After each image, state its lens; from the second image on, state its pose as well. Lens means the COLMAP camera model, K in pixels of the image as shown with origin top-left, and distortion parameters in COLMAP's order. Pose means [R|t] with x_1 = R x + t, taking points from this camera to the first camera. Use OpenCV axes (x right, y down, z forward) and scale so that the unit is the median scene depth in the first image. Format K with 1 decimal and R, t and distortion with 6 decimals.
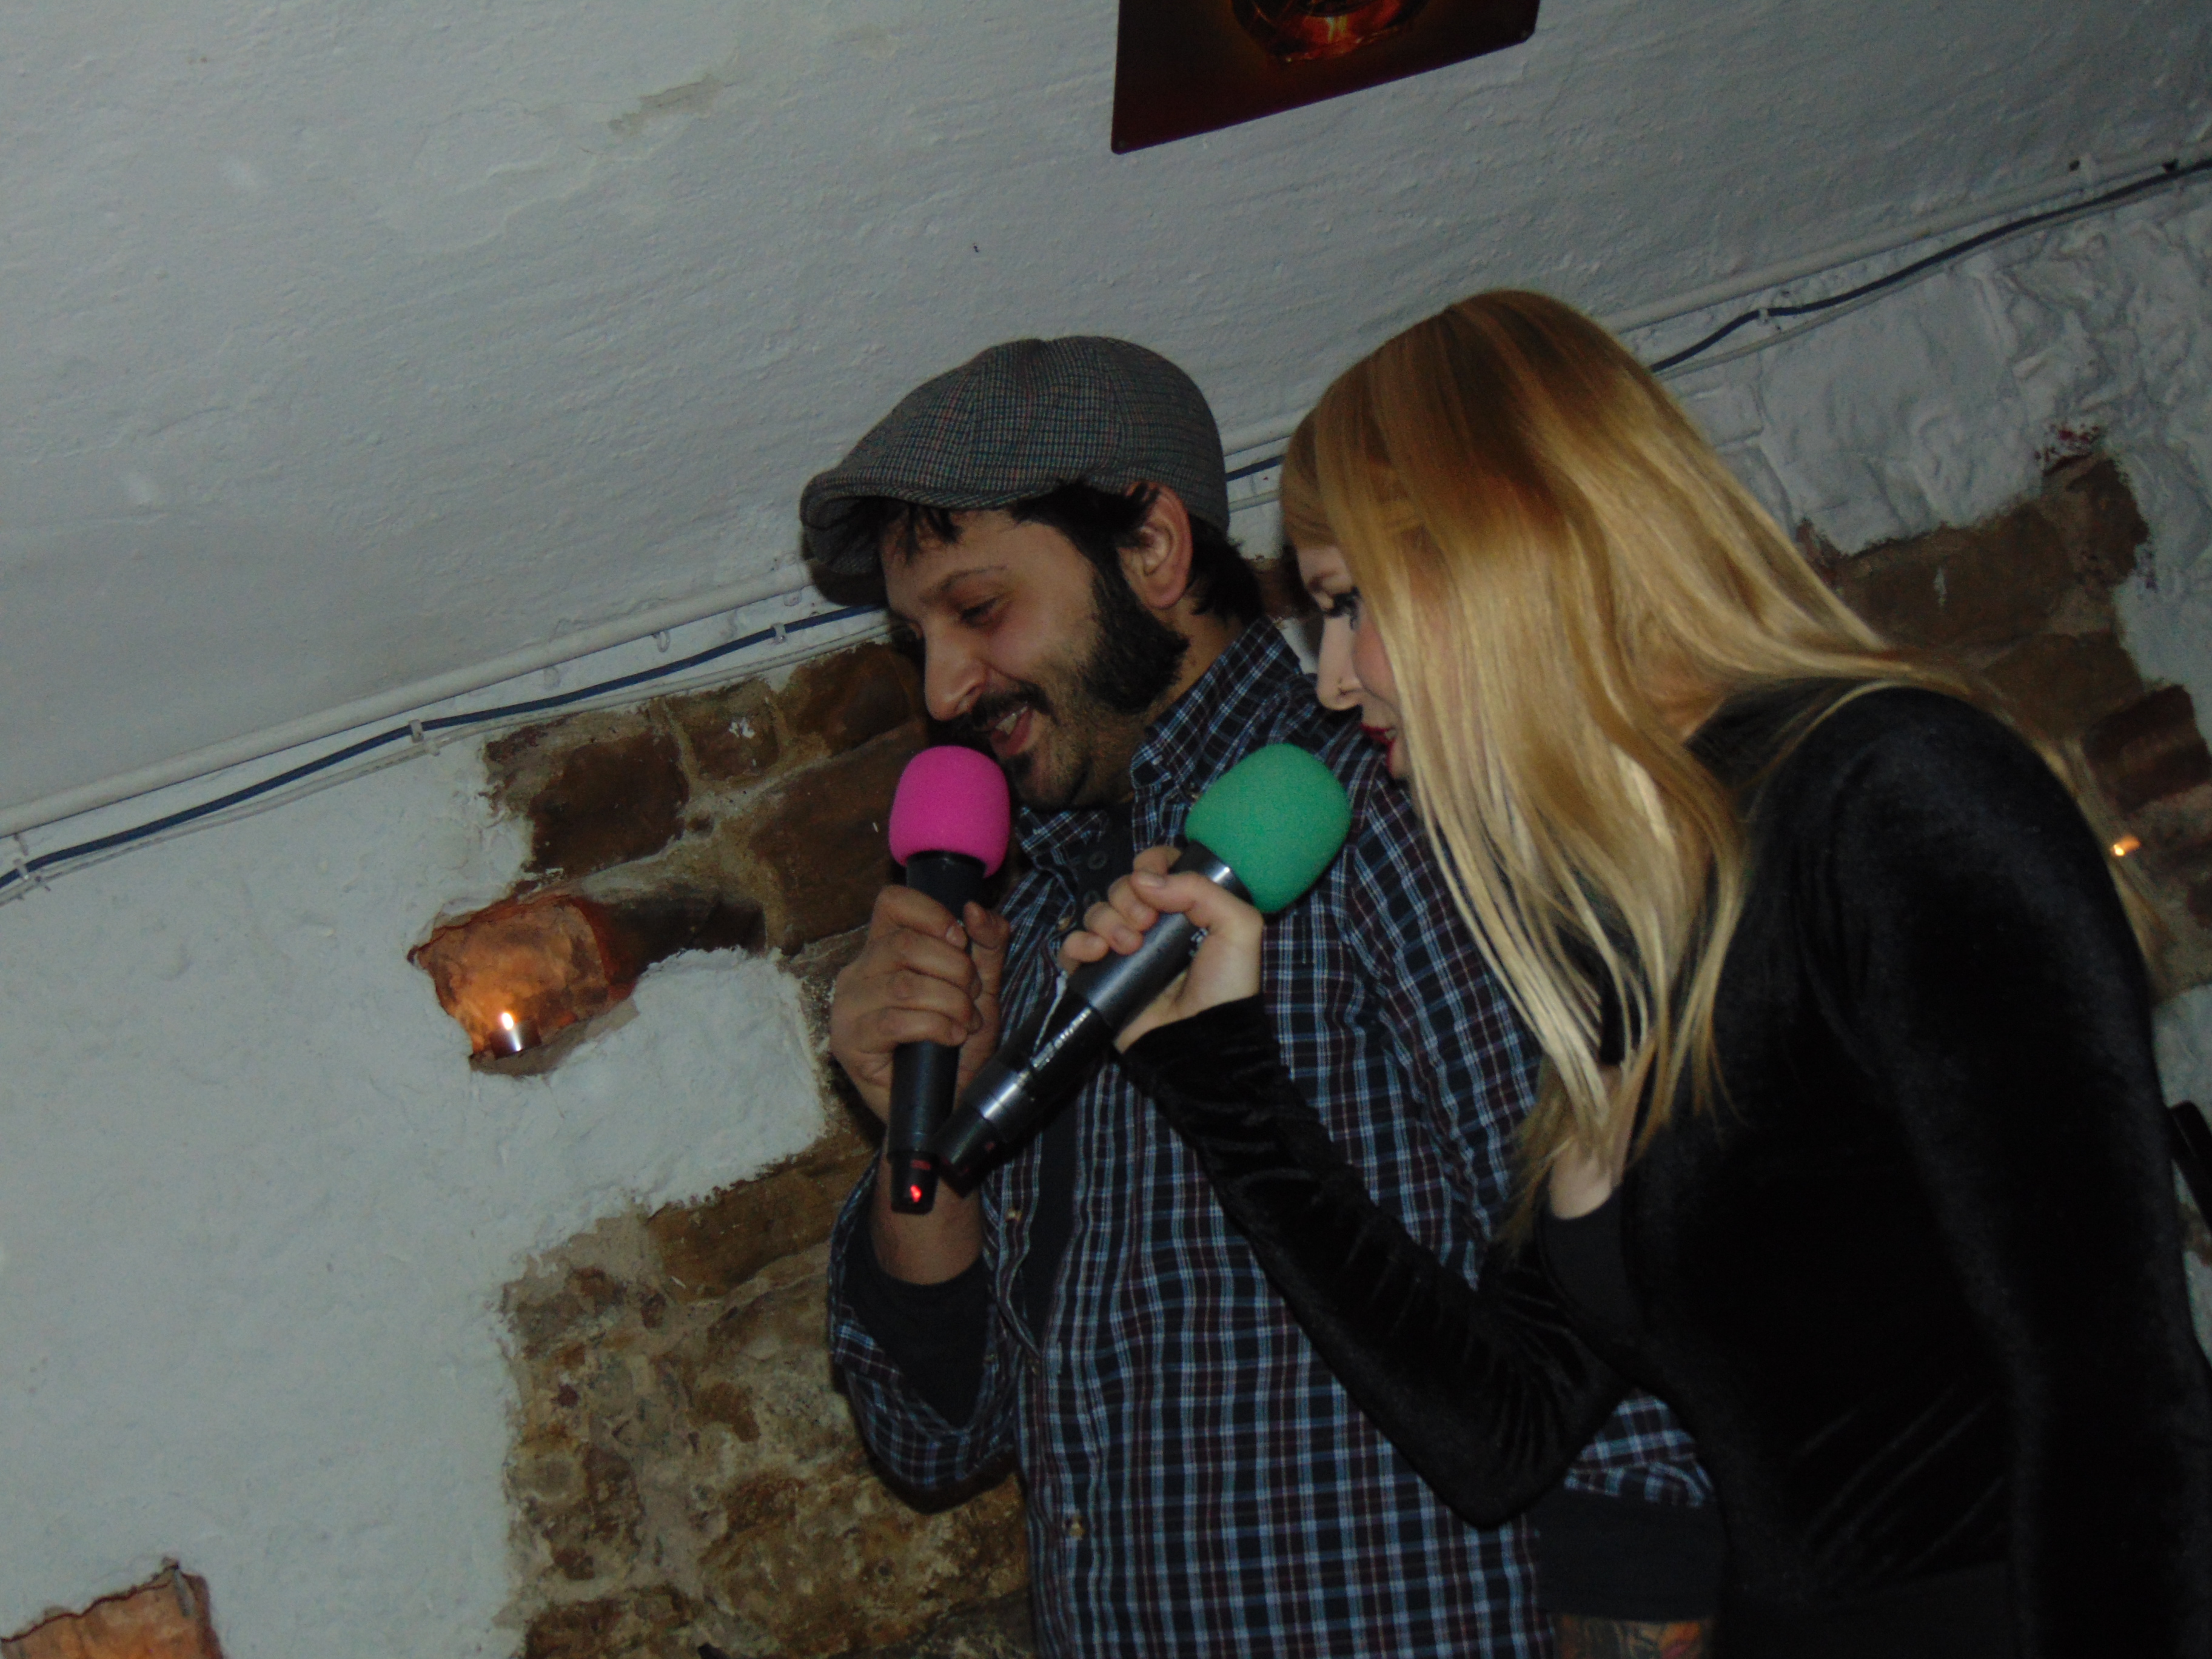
lens RADIAL K [[3199.2, 0, 1085.3], [0, 3199.2, 800.4], [0, 0, 1]] dist [-0.002652, 0.000000]
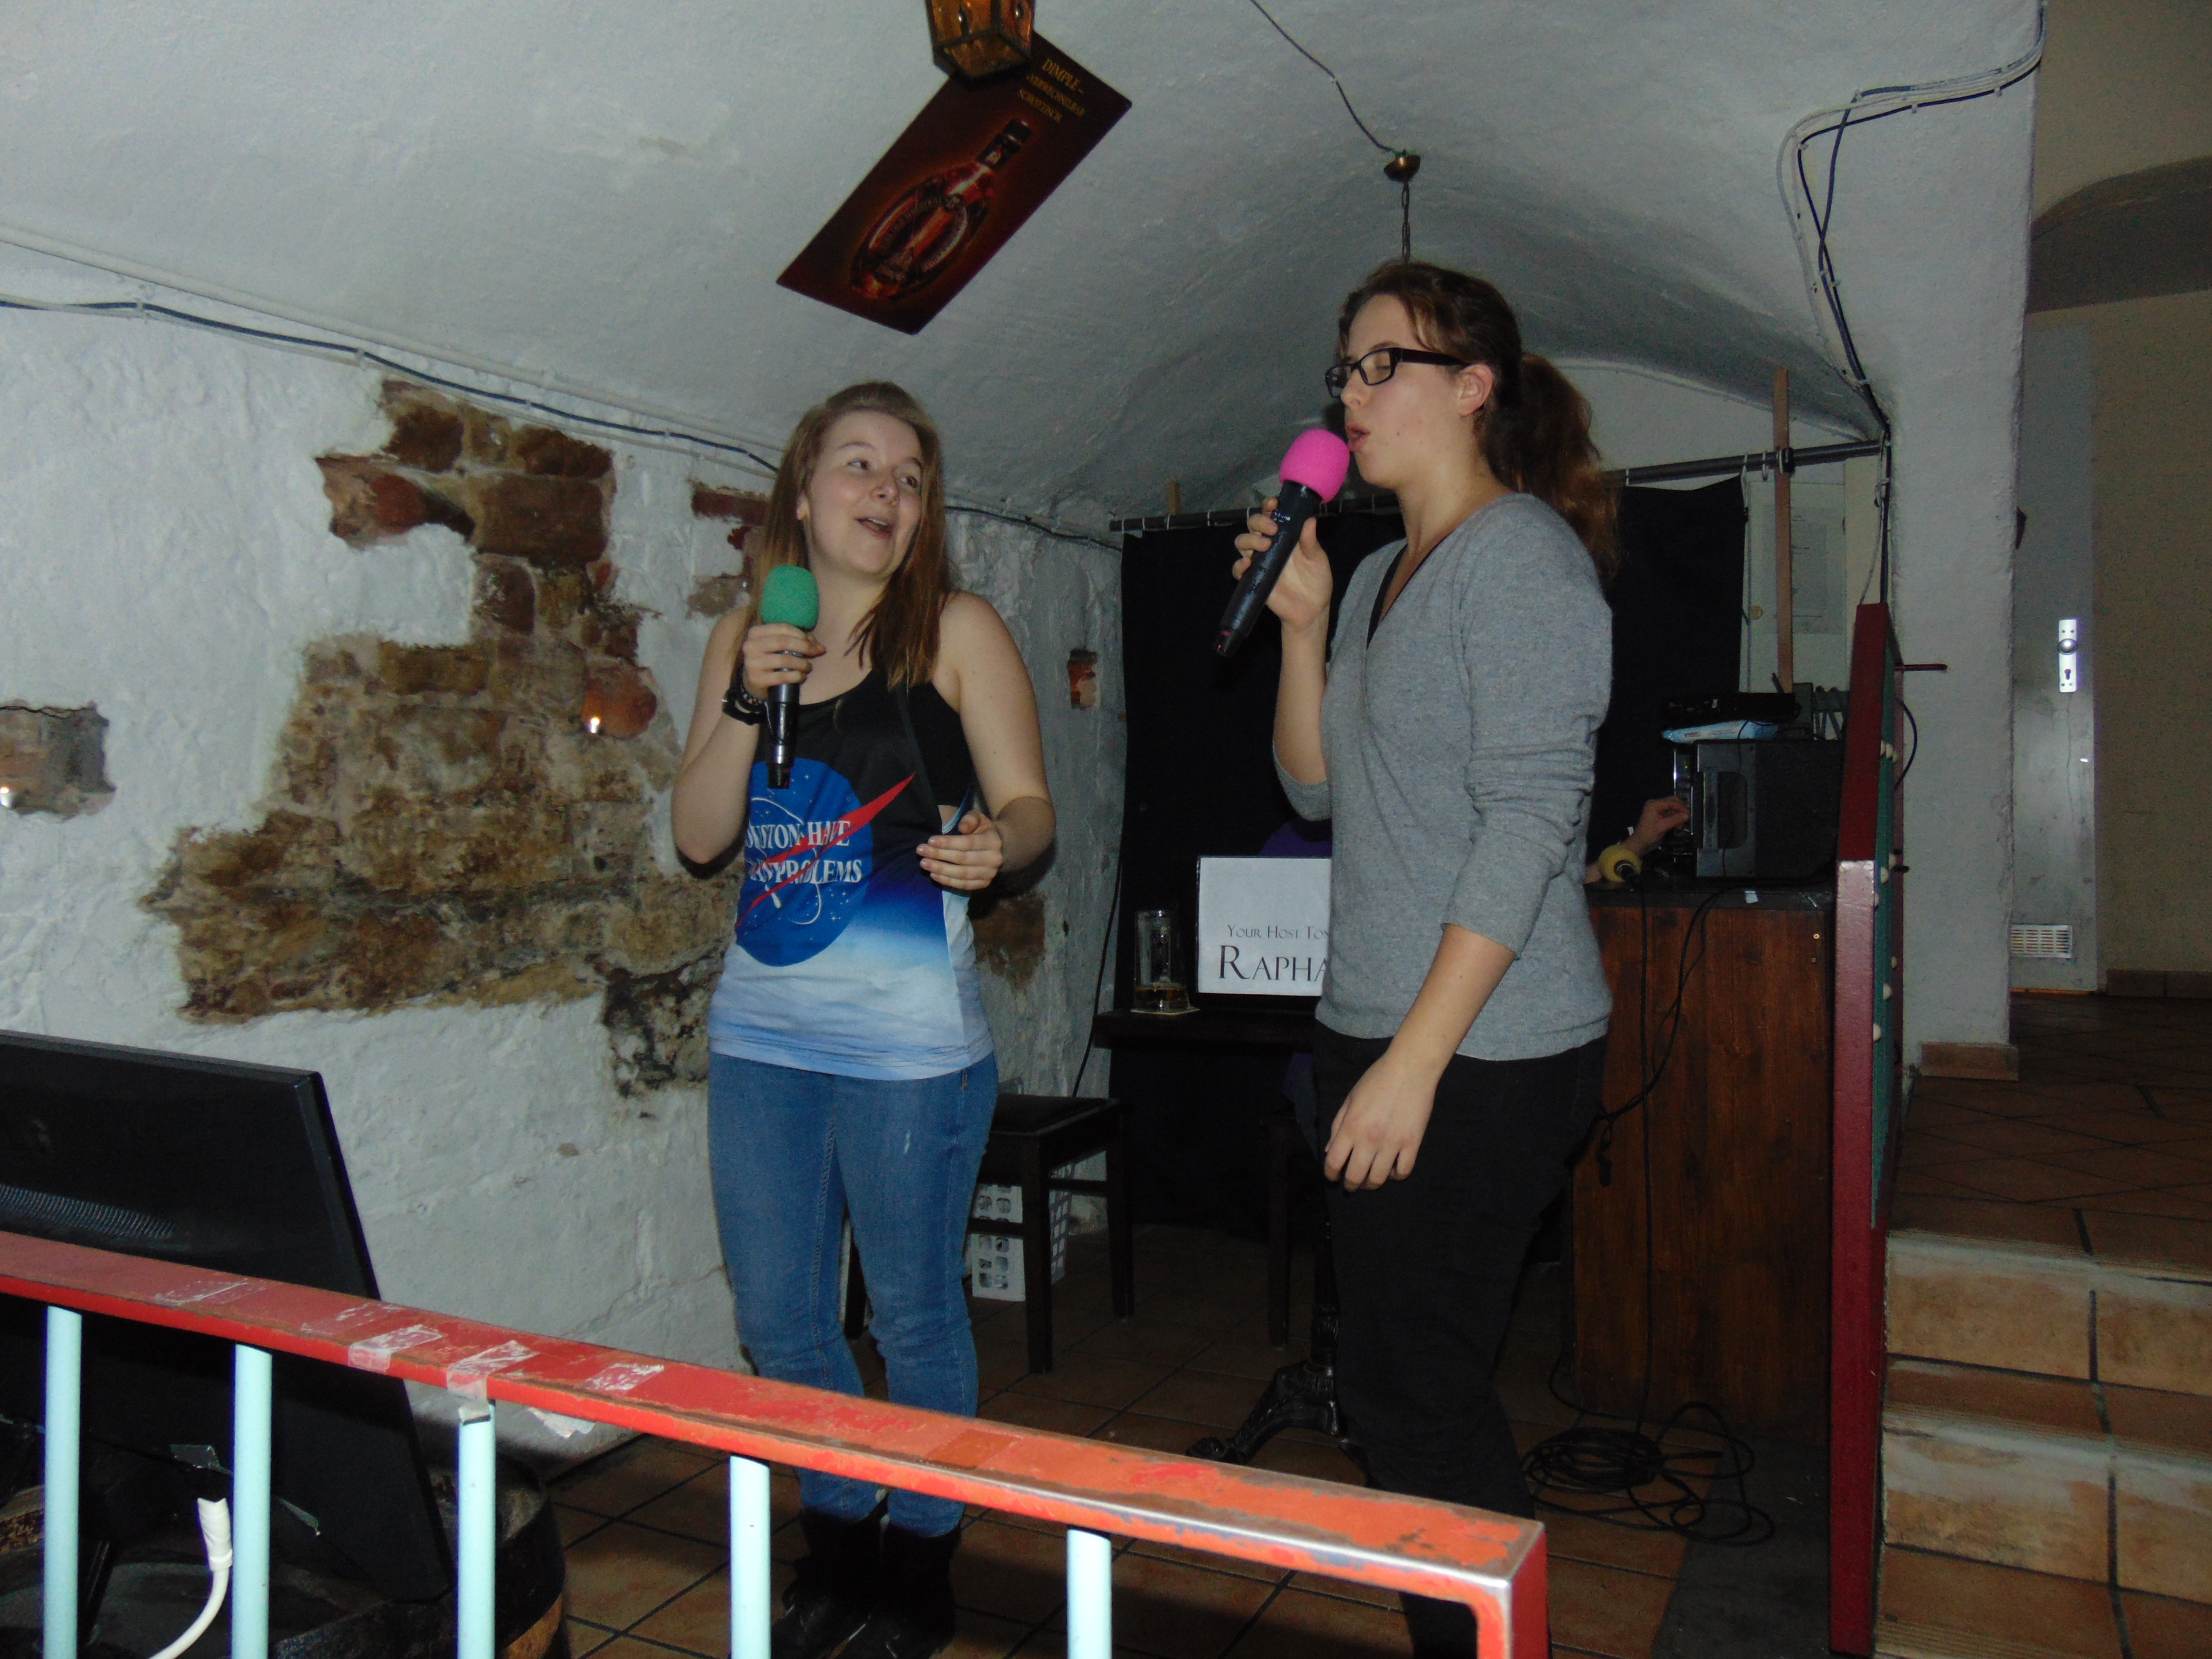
lens RADIAL K [[1676.6, 0, 1121.4], [0, 1676.6, 815.0], [0, 0, 1]] dist [-0.013038, 0.054015]
pose [[0.706116, 0.343073, 0.619437, -0.408694], [-0.310778, 0.936185, -0.164238, 0.253354], [-0.636253, -0.076537, 0.767675, -0.057246]]
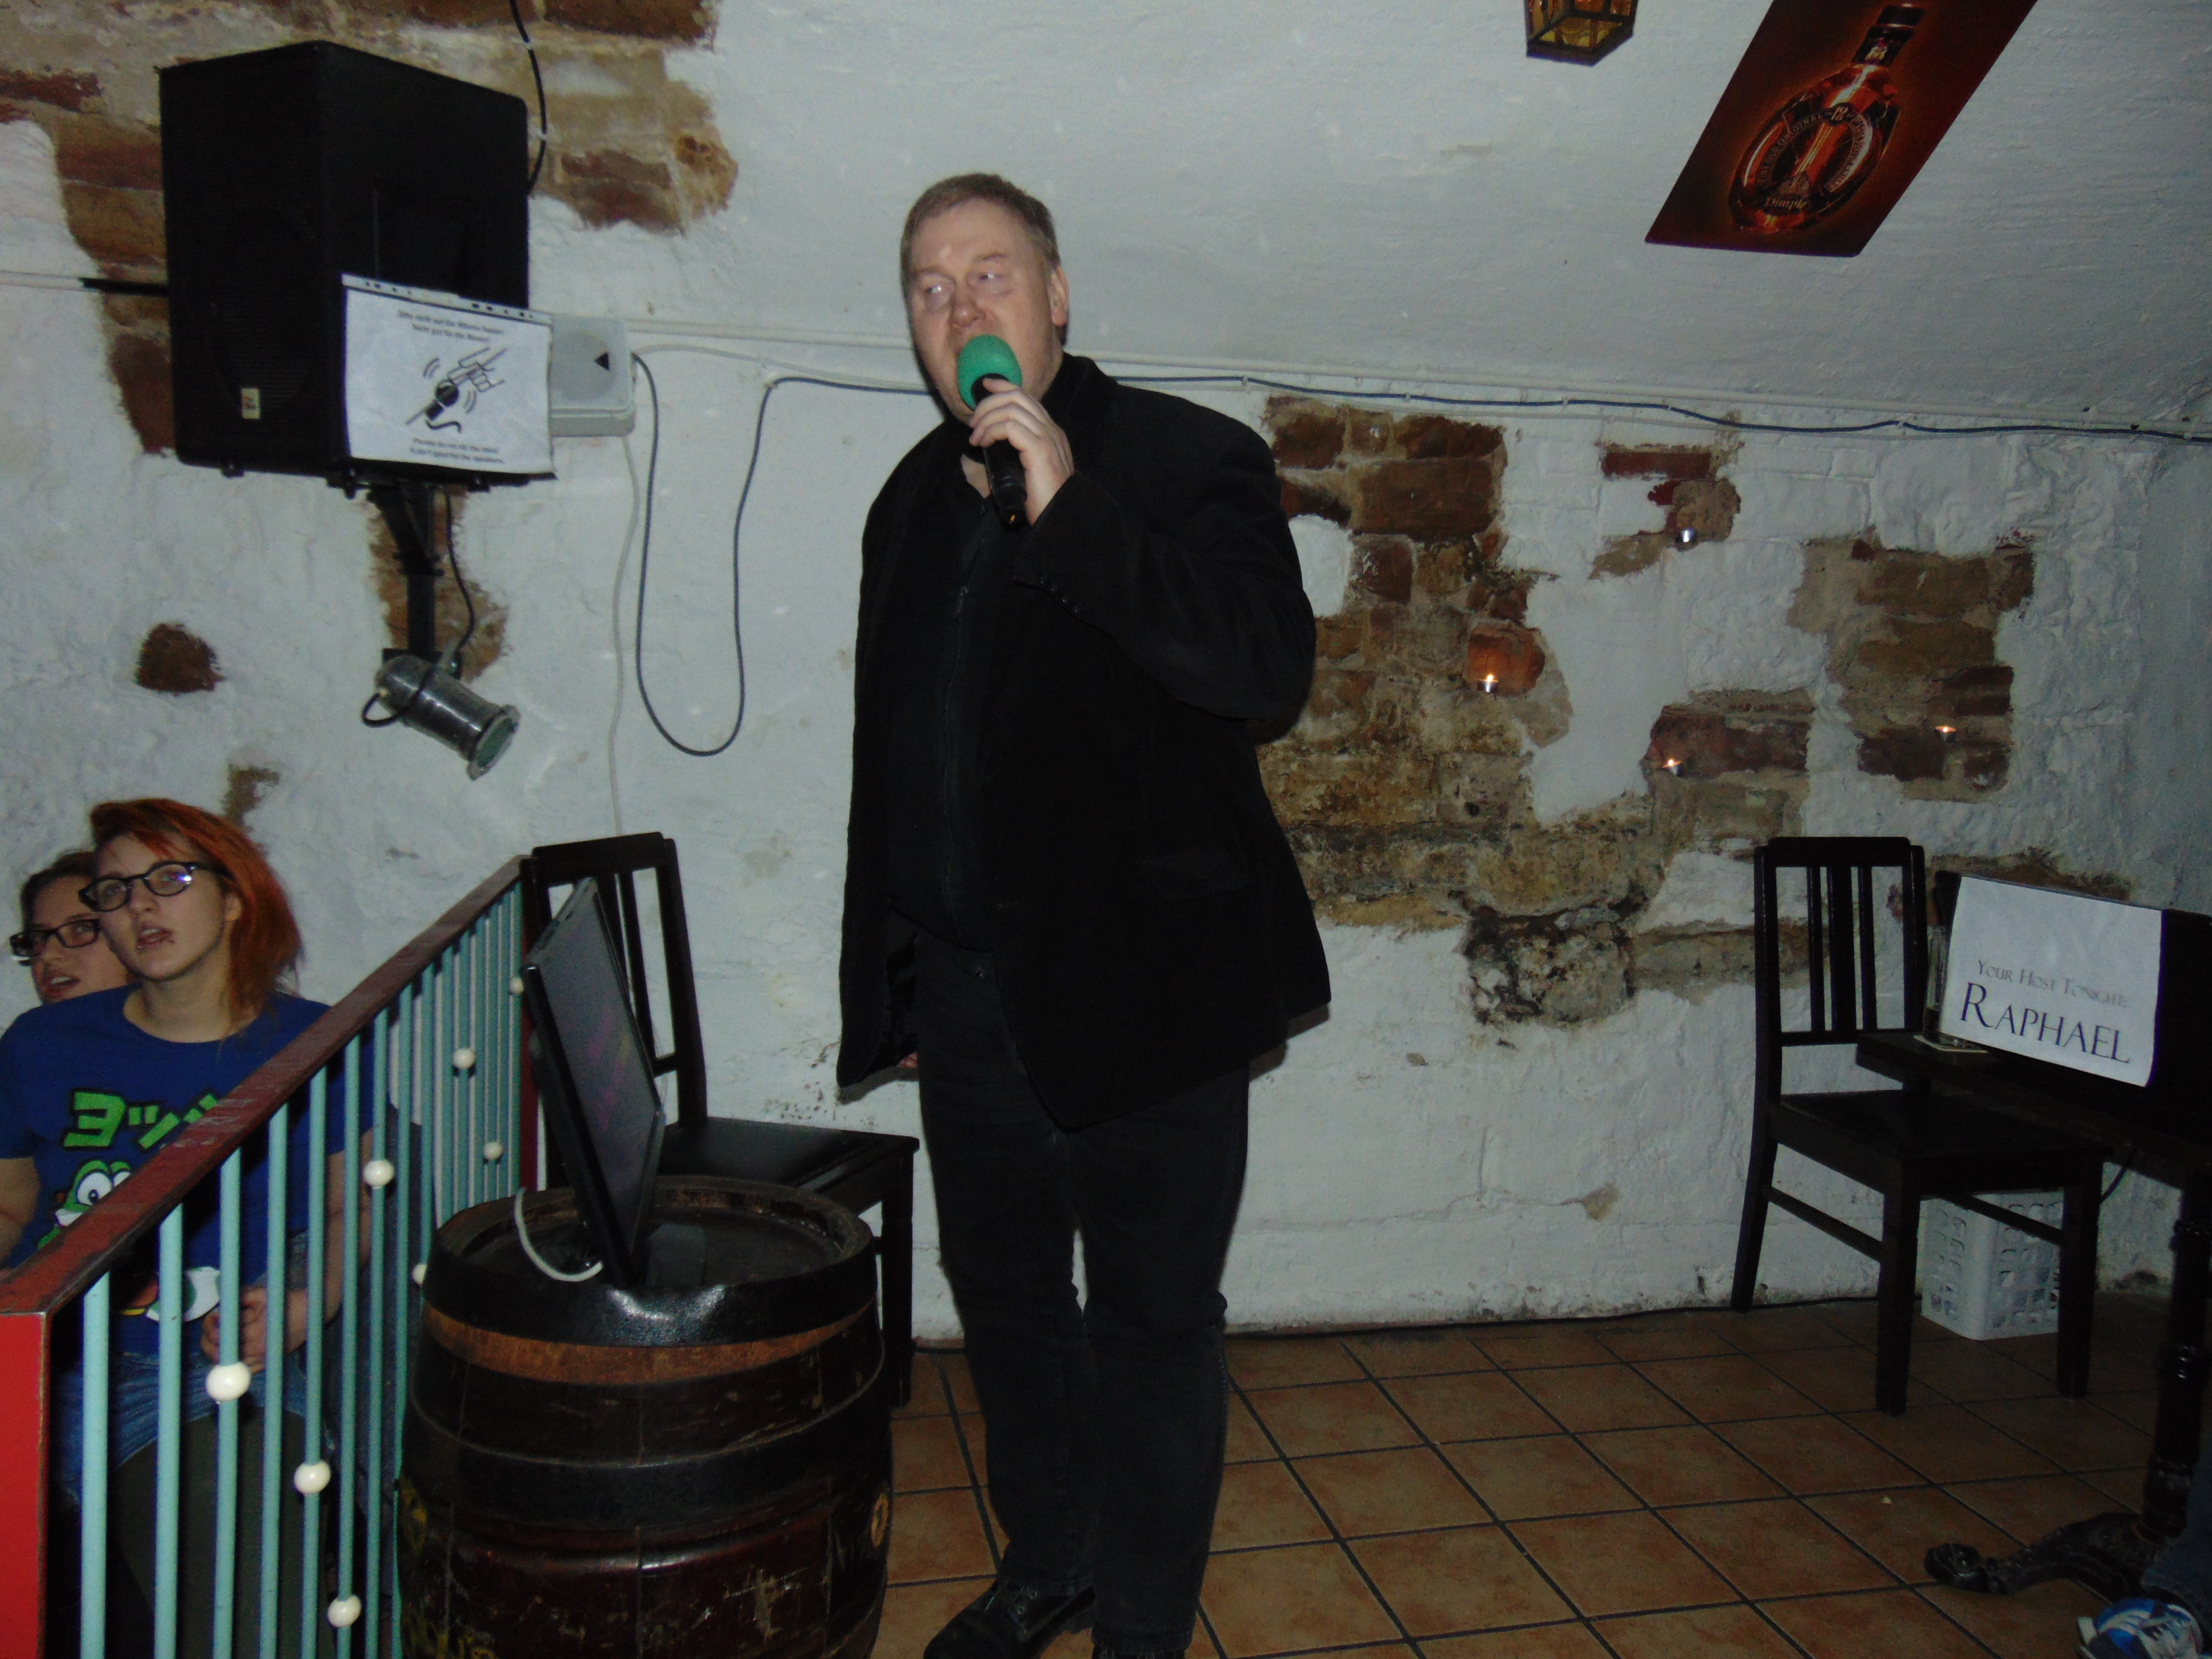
lens RADIAL K [[1676.6, 0, 1112.3], [0, 1676.6, 810.1], [0, 0, 1]] dist [-0.013038, 0.054015]
pose [[0.912530, 0.394408, -0.108310, -0.045098], [-0.365912, 0.905551, 0.214676, 0.033991], [0.182750, -0.156266, 0.970661, -0.224312]]
